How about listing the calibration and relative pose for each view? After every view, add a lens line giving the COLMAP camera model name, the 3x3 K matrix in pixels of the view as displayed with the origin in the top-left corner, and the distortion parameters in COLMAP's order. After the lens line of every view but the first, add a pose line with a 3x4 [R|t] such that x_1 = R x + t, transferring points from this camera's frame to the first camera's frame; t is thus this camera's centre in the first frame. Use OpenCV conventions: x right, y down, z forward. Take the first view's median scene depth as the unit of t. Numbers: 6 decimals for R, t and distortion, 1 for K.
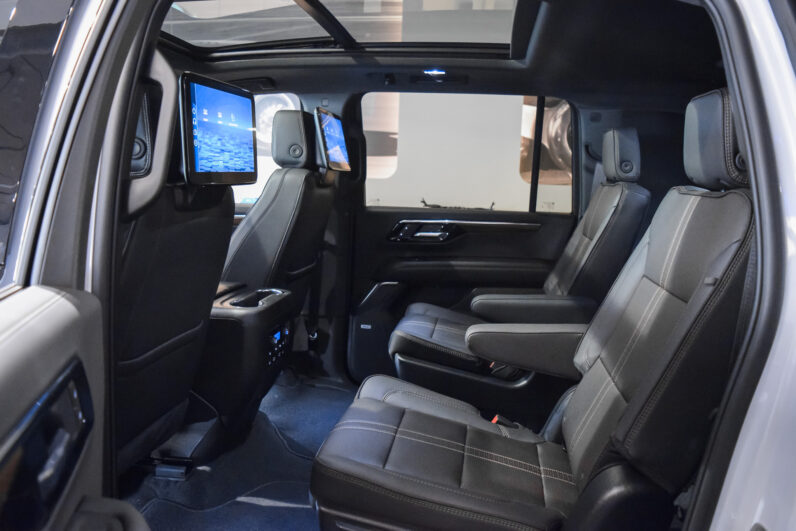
lens RADIAL K [[623.1, 0, 400.8], [0, 623.1, 274.6], [0, 0, 1]] dist [-0.080819, 0.009469]
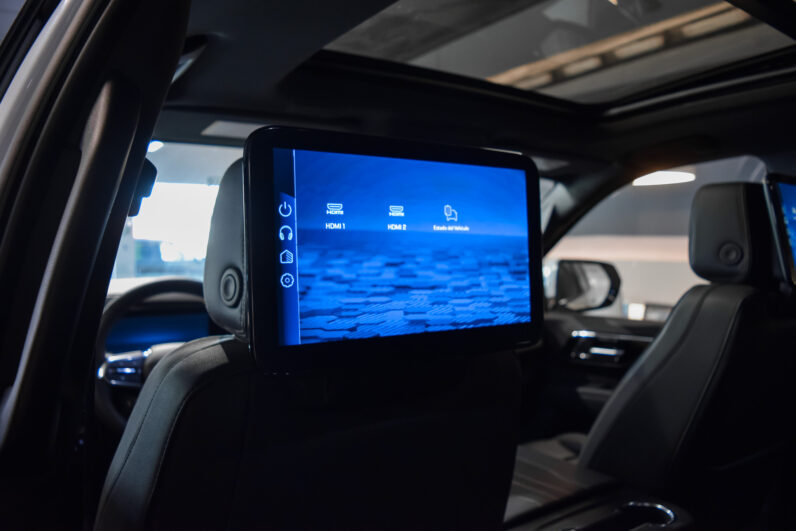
lens RADIAL K [[623.1, 0, 400.8], [0, 623.1, 274.6], [0, 0, 1]] dist [-0.080819, 0.009469]
pose [[0.692170, -0.002429, -0.721730, 0.017794], [-0.095437, 0.990905, -0.094863, -0.071365], [0.715397, 0.134541, 0.685643, 0.291774]]
